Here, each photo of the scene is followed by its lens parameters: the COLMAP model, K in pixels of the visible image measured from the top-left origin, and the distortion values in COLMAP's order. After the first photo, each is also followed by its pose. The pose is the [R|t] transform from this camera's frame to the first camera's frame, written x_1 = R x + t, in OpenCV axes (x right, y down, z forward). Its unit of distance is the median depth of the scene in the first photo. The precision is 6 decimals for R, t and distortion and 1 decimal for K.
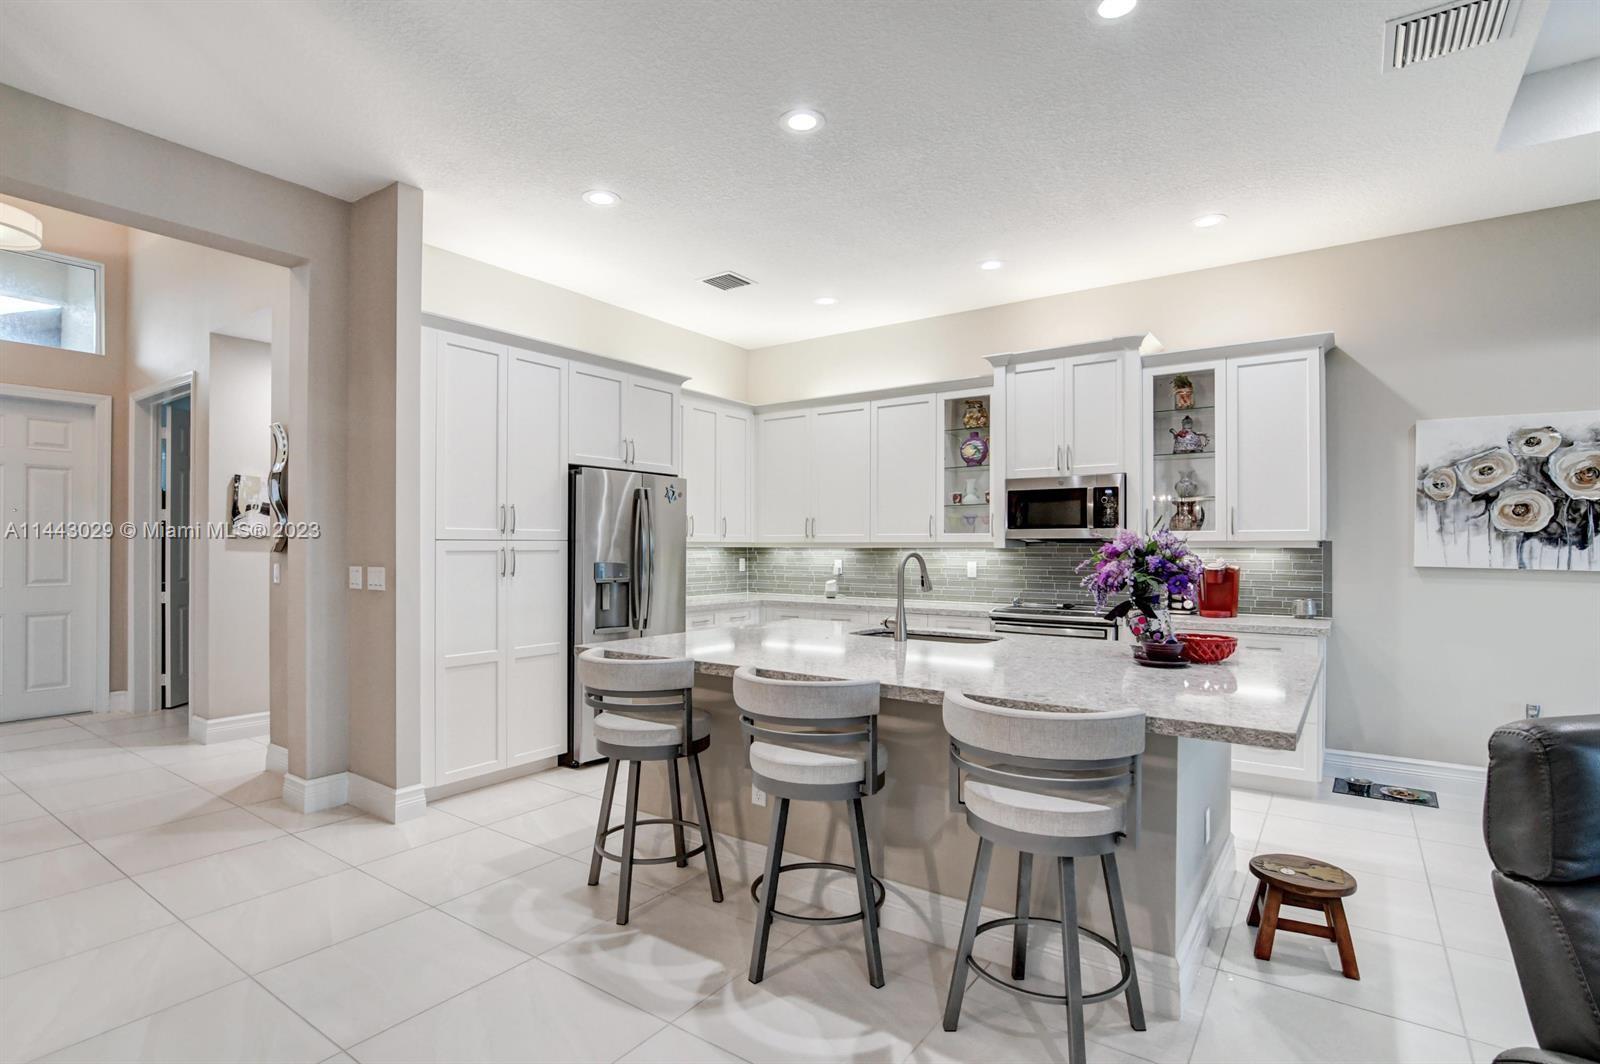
lens RADIAL K [[783.6, 0, 781.1], [0, 783.6, 542.9], [0, 0, 1]] dist [-0.028531, 0.007498]
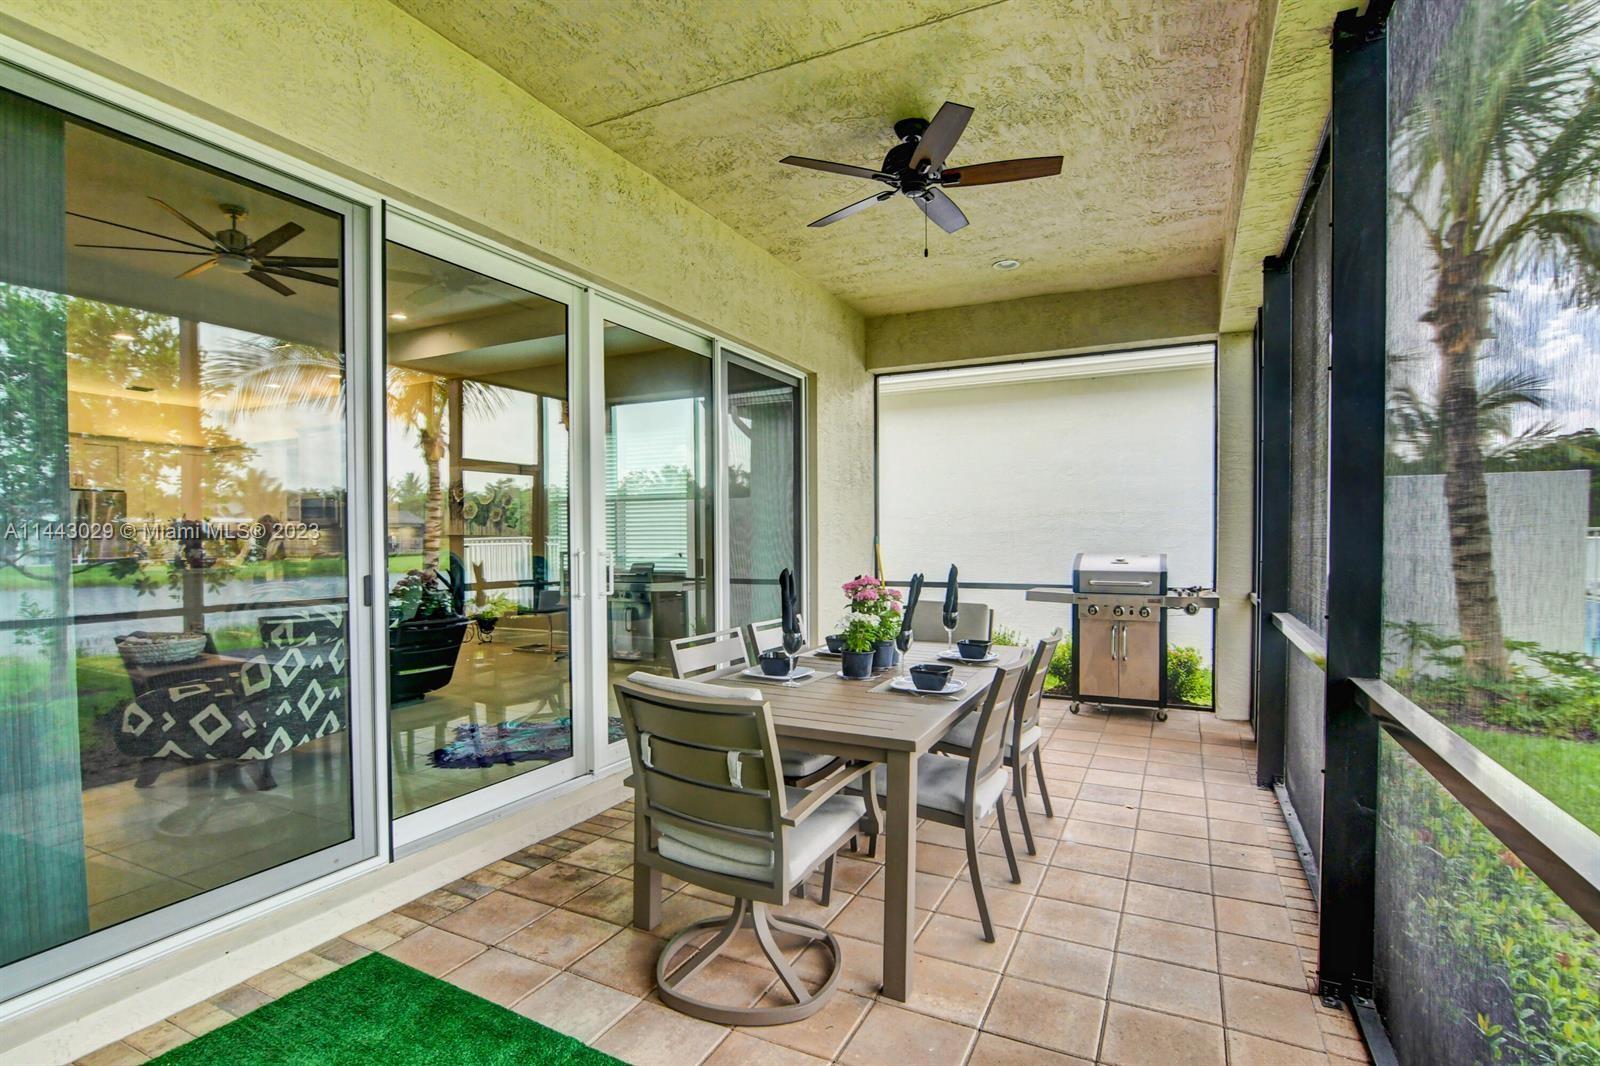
lens RADIAL K [[783.6, 0, 793.9], [0, 783.6, 551.9], [0, 0, 1]] dist [-0.028531, 0.007498]
pose [[0.986093, -0.010410, 0.165870, 1.348765], [0.006707, 0.999716, 0.022866, 0.031993], [-0.166061, -0.021436, 0.985882, -1.262300]]
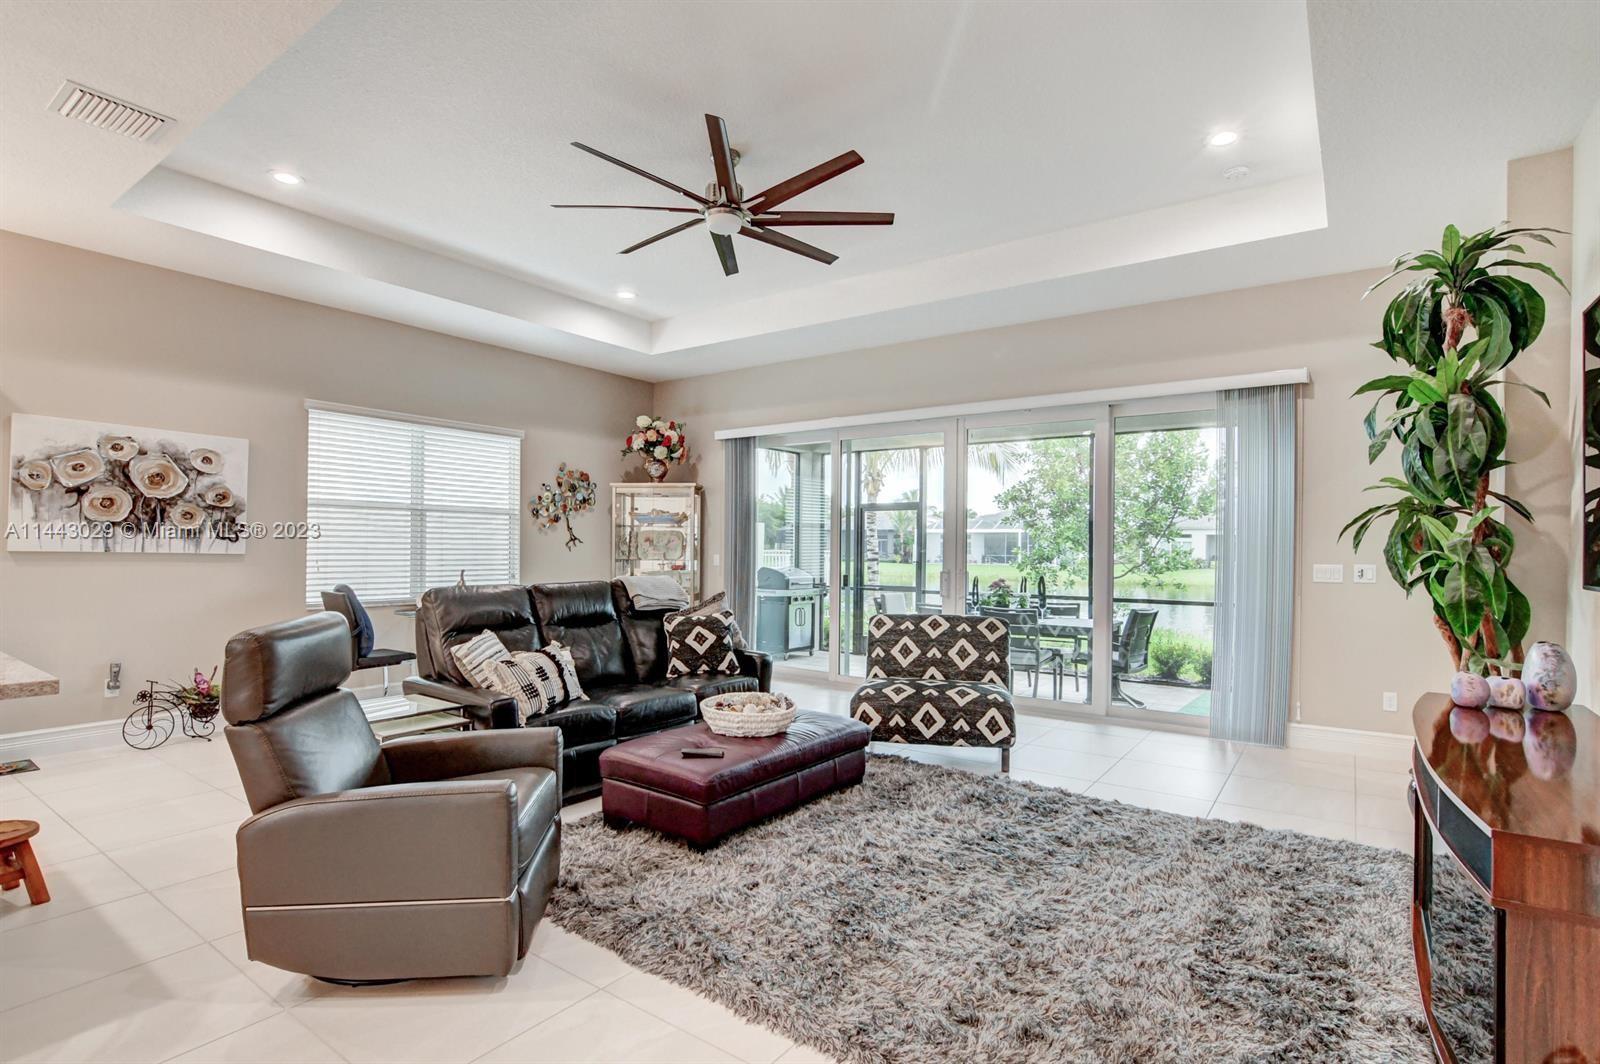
lens RADIAL K [[783.6, 0, 797.4], [0, 783.6, 551.3], [0, 0, 1]] dist [-0.028531, 0.007498]
pose [[-0.003904, -0.008476, 0.999956, -0.213255], [-0.016018, 0.999836, 0.008412, 0.004429], [-0.999864, -0.015984, -0.004039, -0.064344]]
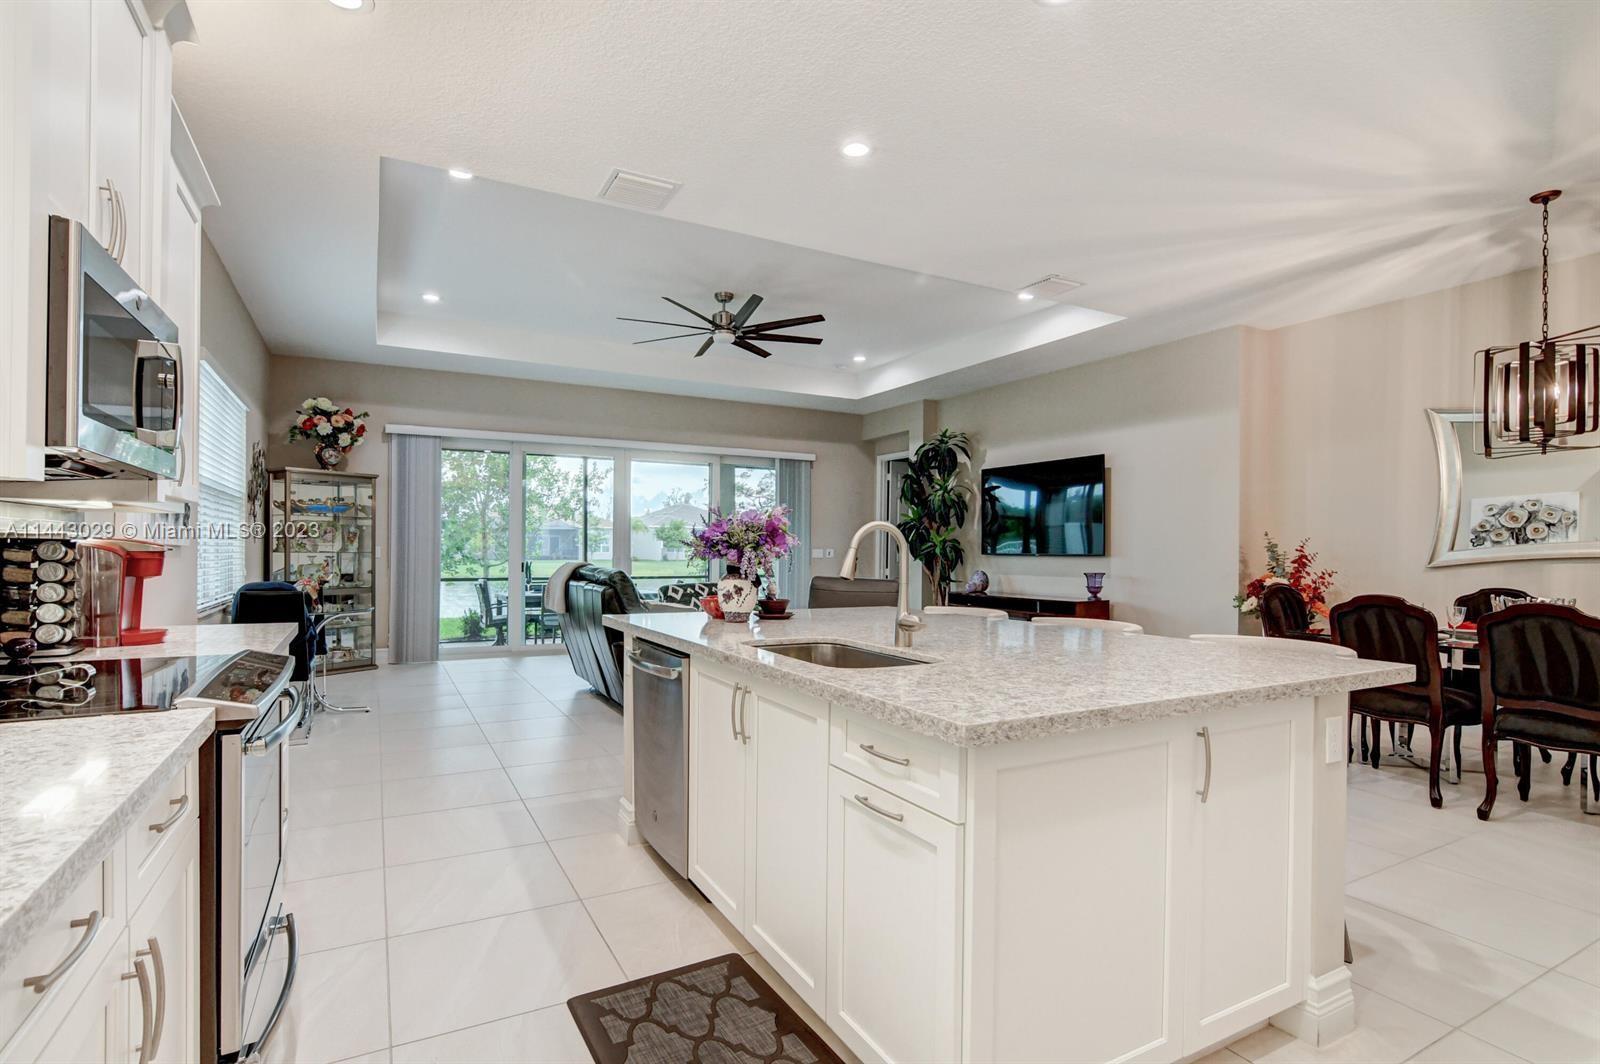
lens RADIAL K [[783.6, 0, 797.8], [0, 783.6, 551.6], [0, 0, 1]] dist [-0.028531, 0.007498]
pose [[-0.903329, -0.012011, 0.428780, -0.051460], [-0.013901, 0.999903, -0.001275, 0.030320], [-0.428723, -0.007112, -0.903408, 1.303742]]
